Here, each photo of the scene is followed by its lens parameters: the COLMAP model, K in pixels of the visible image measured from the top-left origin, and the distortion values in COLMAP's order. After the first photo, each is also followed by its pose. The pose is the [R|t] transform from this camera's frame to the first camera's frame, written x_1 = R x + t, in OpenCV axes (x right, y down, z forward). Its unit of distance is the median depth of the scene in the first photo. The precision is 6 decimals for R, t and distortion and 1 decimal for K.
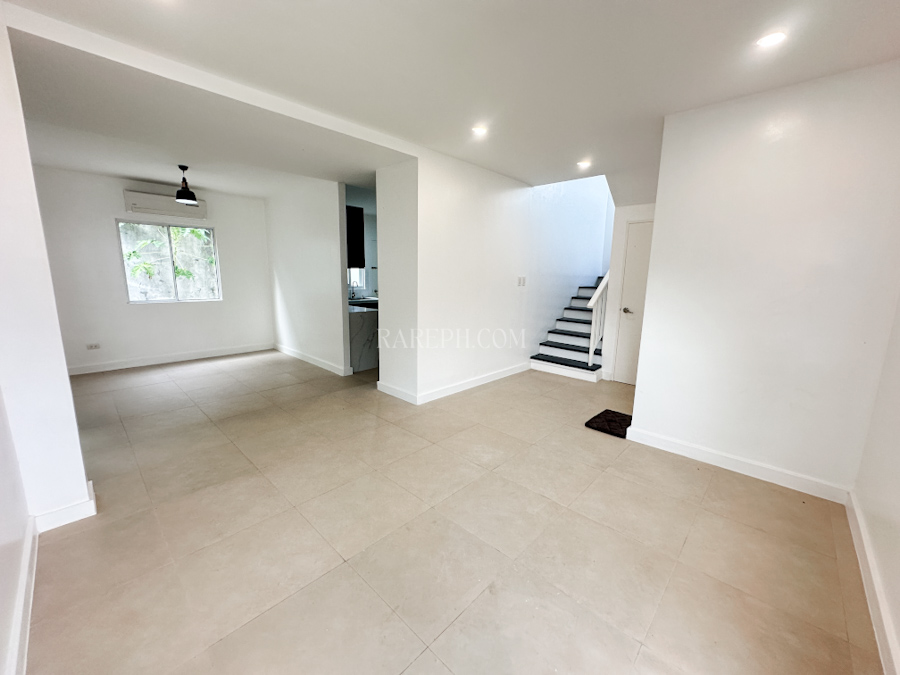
lens RADIAL K [[358.4, 0, 445.3], [0, 358.4, 335.5], [0, 0, 1]] dist [-0.001691, -0.000195]
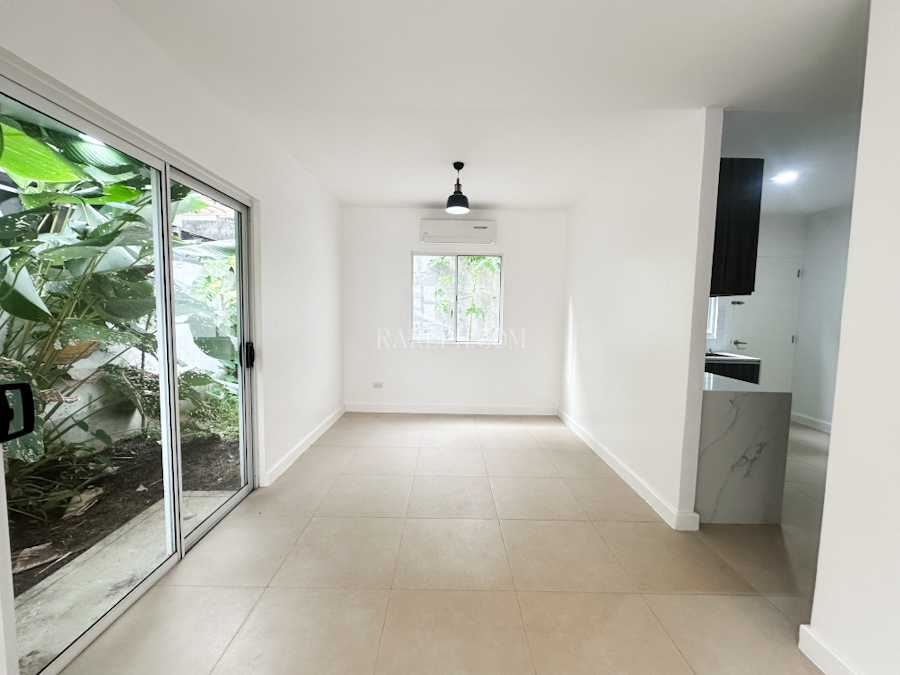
lens RADIAL K [[358.4, 0, 451.9], [0, 358.4, 336.5], [0, 0, 1]] dist [-0.001691, -0.000195]
pose [[0.699484, 0.047491, -0.713069, -0.166463], [-0.130614, 0.989479, -0.062225, -0.061581], [0.702611, 0.136662, 0.698327, 0.438911]]
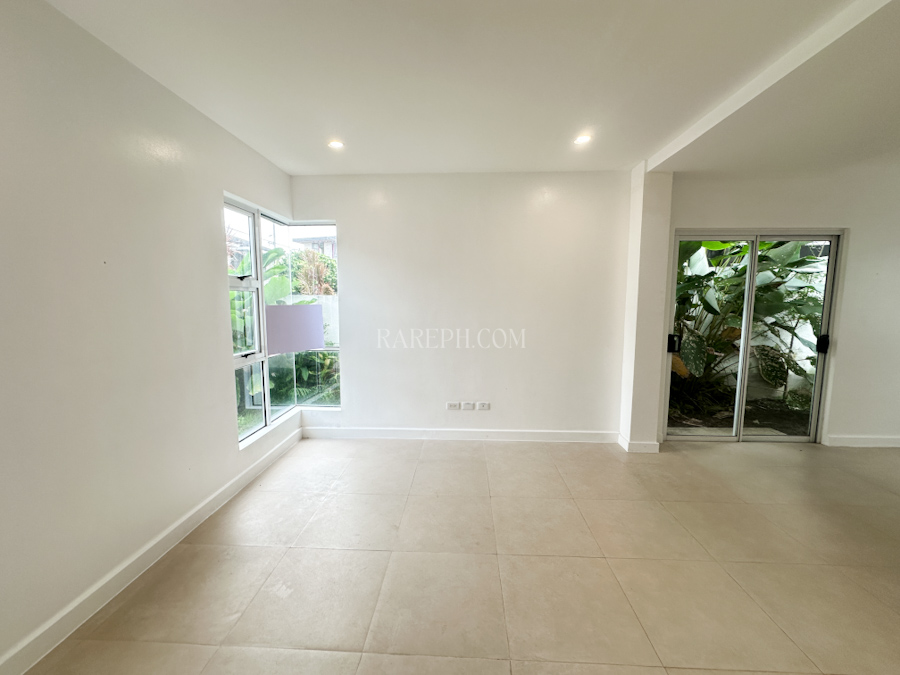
lens RADIAL K [[358.4, 0, 446.2], [0, 358.4, 337.6], [0, 0, 1]] dist [-0.001691, -0.000195]
pose [[-0.755551, 0.050117, -0.653170, 0.268958], [-0.124875, 0.967768, 0.218703, -0.100122], [0.643078, 0.246806, -0.724940, 0.619291]]
